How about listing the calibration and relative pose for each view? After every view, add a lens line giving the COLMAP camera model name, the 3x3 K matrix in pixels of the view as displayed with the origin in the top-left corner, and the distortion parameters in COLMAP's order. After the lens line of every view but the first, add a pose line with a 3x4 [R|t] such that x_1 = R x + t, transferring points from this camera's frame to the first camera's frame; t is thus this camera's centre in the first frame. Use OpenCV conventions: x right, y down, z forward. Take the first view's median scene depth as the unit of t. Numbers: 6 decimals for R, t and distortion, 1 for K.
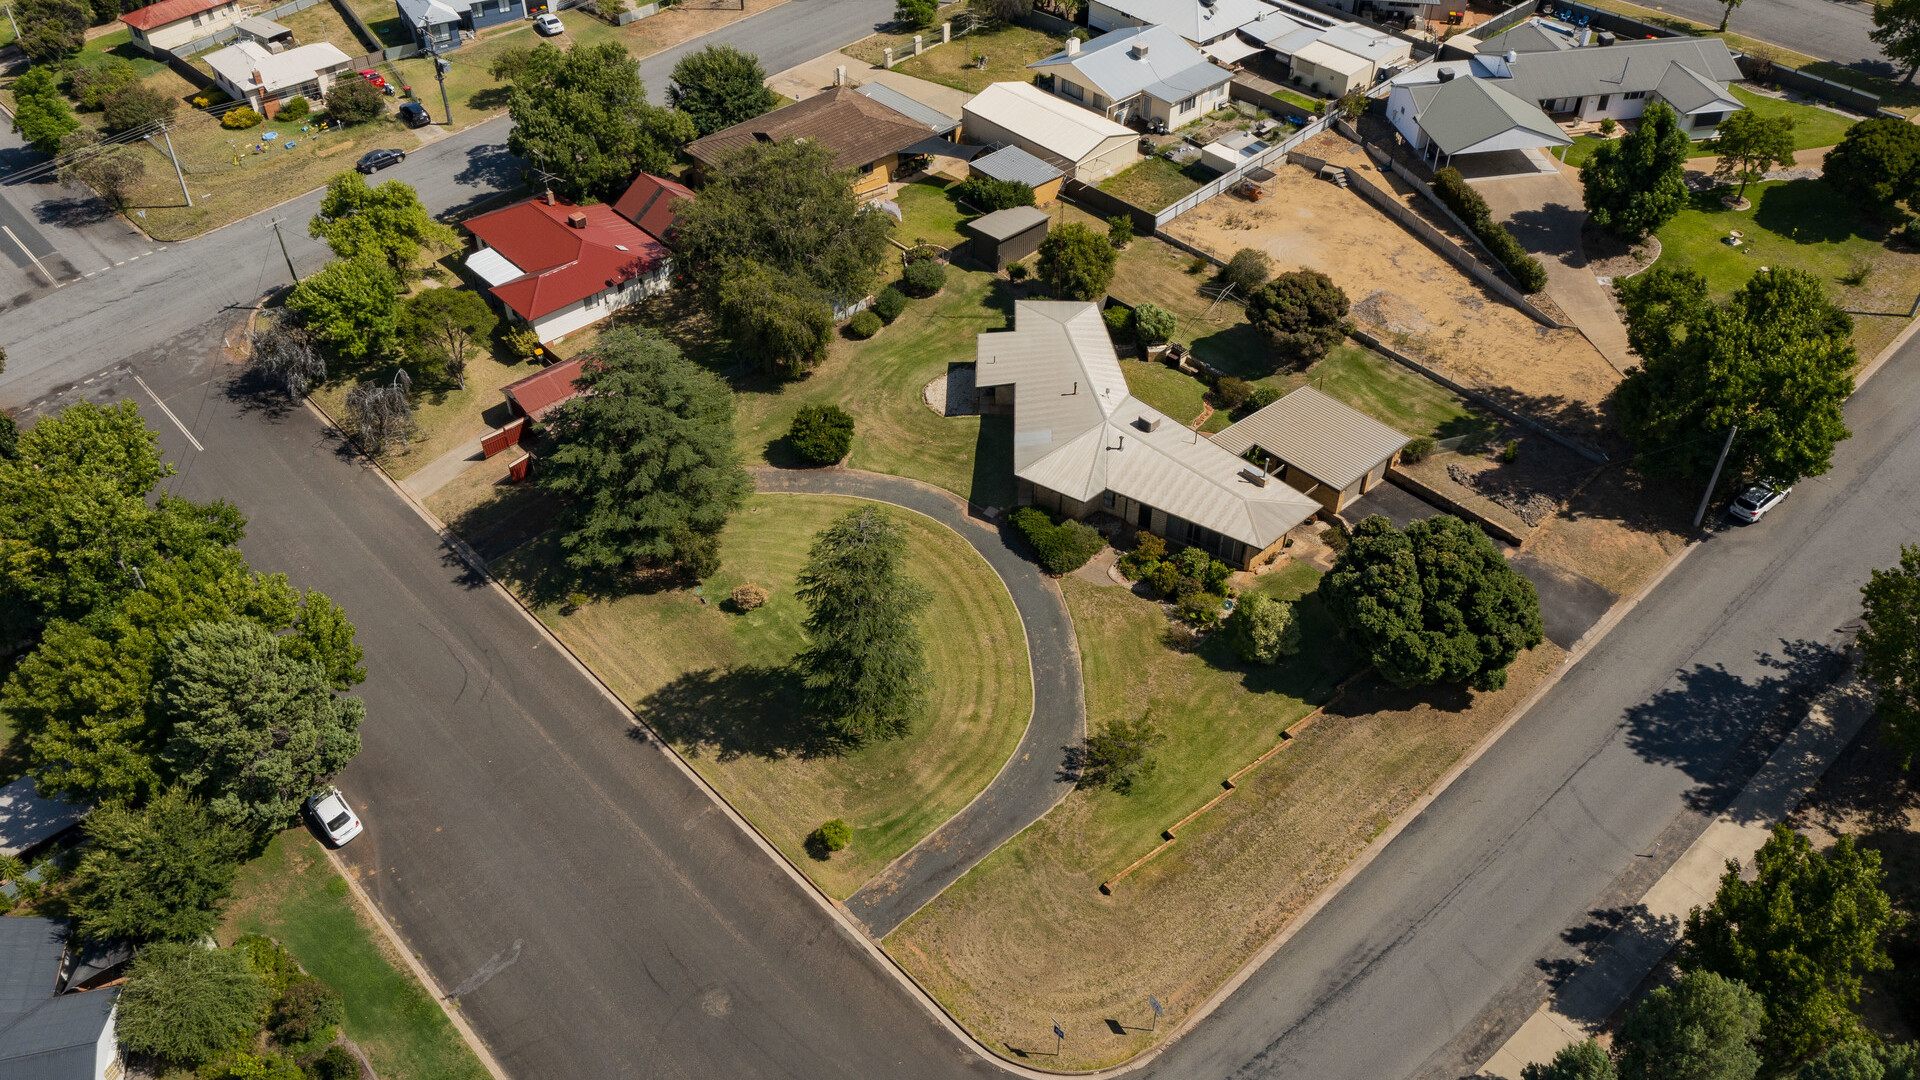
lens RADIAL K [[1531.0, 0, 958.5], [0, 1531.0, 523.8], [0, 0, 1]] dist [-0.003035, 0.002435]
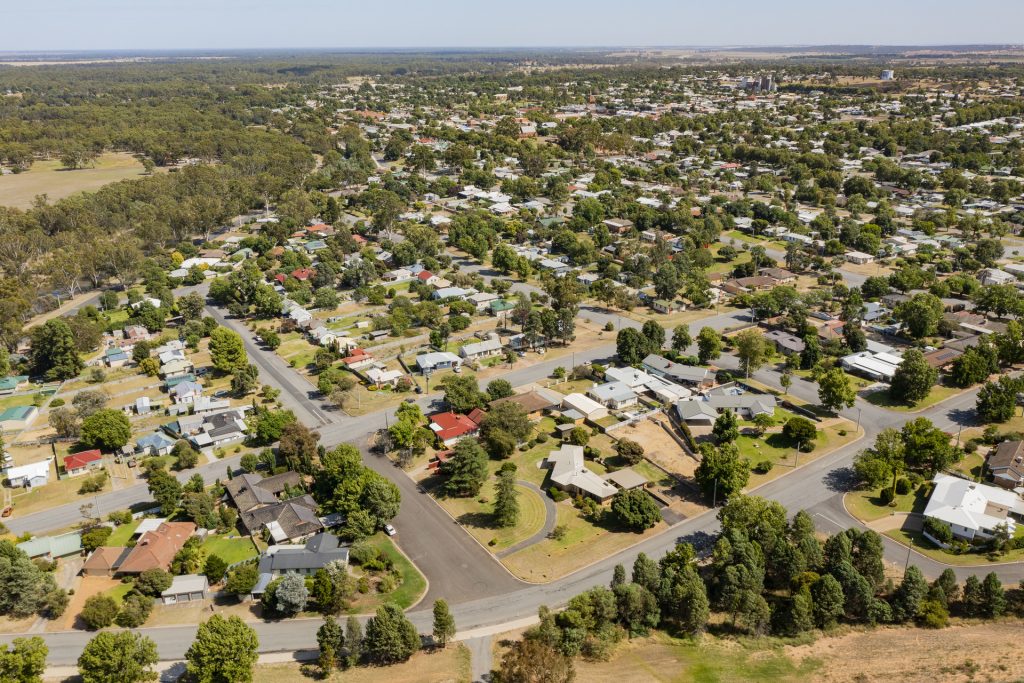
lens RADIAL K [[813.3, 0, 512.0], [0, 813.3, 341.5], [0, 0, 1]] dist [-0.006709, -0.002558]
pose [[0.982435, 0.061123, -0.176311, 0.276632], [-0.118595, 0.933993, -0.337036, 0.347690], [0.144073, 0.352025, 0.924836, -1.114216]]
